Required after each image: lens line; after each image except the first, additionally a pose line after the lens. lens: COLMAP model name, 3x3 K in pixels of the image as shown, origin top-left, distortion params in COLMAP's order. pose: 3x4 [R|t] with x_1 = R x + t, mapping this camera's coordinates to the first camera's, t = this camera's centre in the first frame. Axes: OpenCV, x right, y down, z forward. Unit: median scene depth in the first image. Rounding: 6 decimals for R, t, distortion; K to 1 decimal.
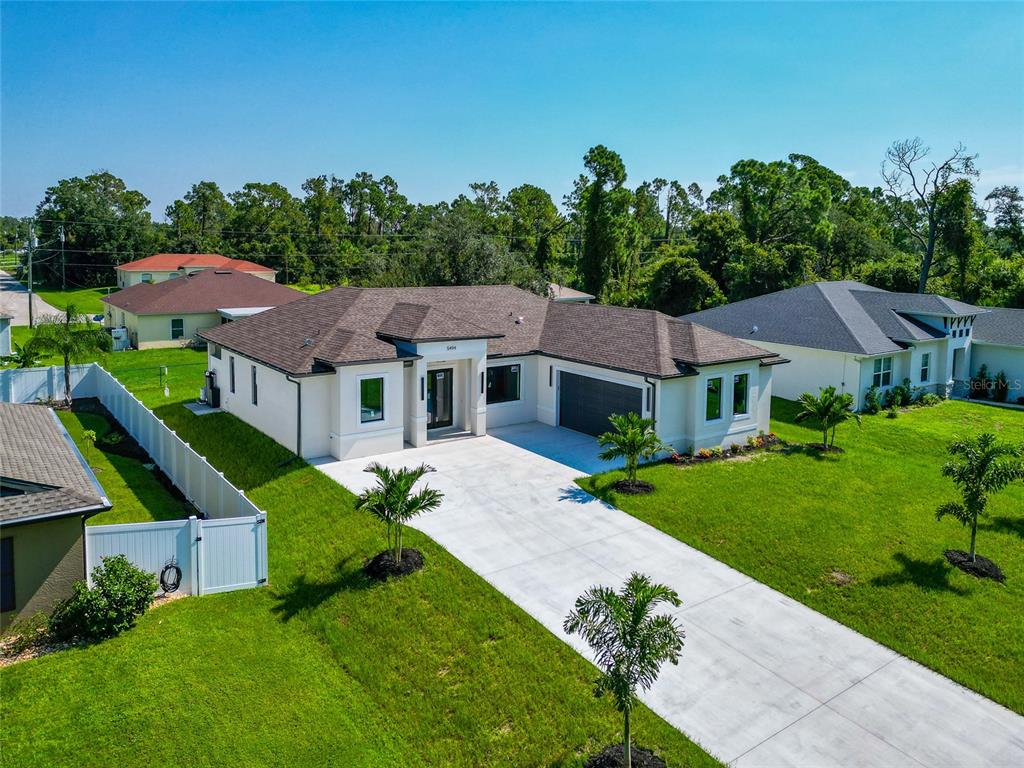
lens RADIAL K [[678.4, 0, 472.7], [0, 678.4, 378.1], [0, 0, 1]] dist [0.045306, -0.022785]
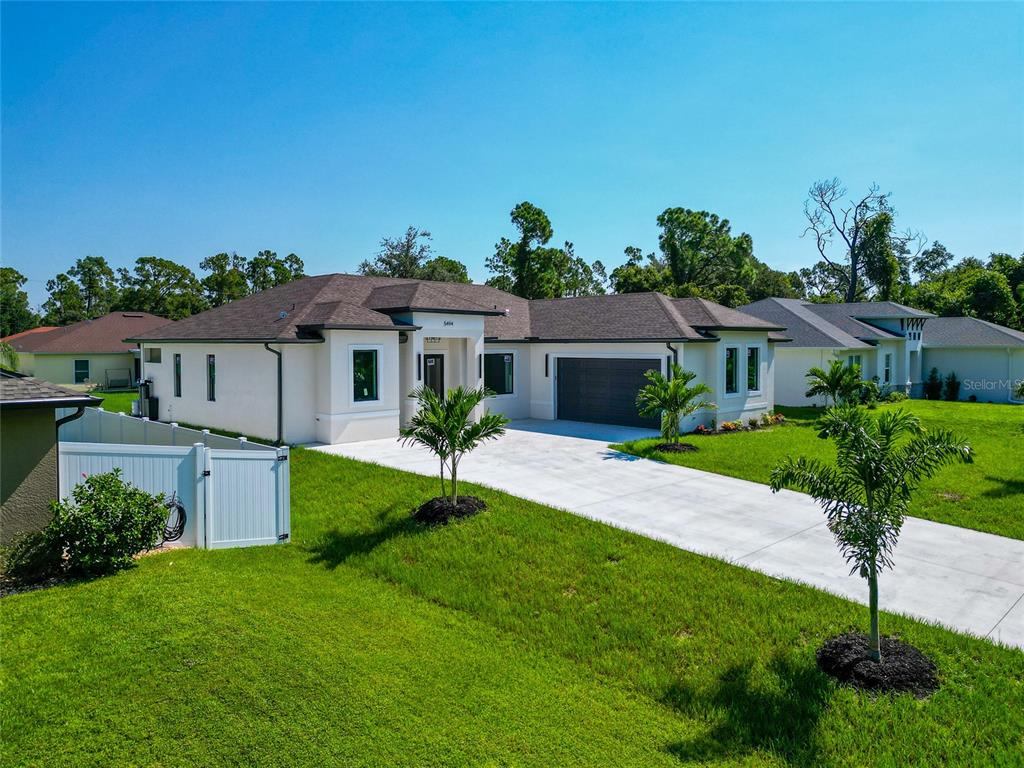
lens RADIAL K [[678.4, 0, 480.0], [0, 678.4, 416.0], [0, 0, 1]] dist [0.045306, -0.022785]
pose [[0.988164, -0.025405, 0.151282, -0.132605], [0.036720, 0.996694, -0.072476, 0.147658], [-0.148941, 0.077174, 0.985830, 0.125794]]
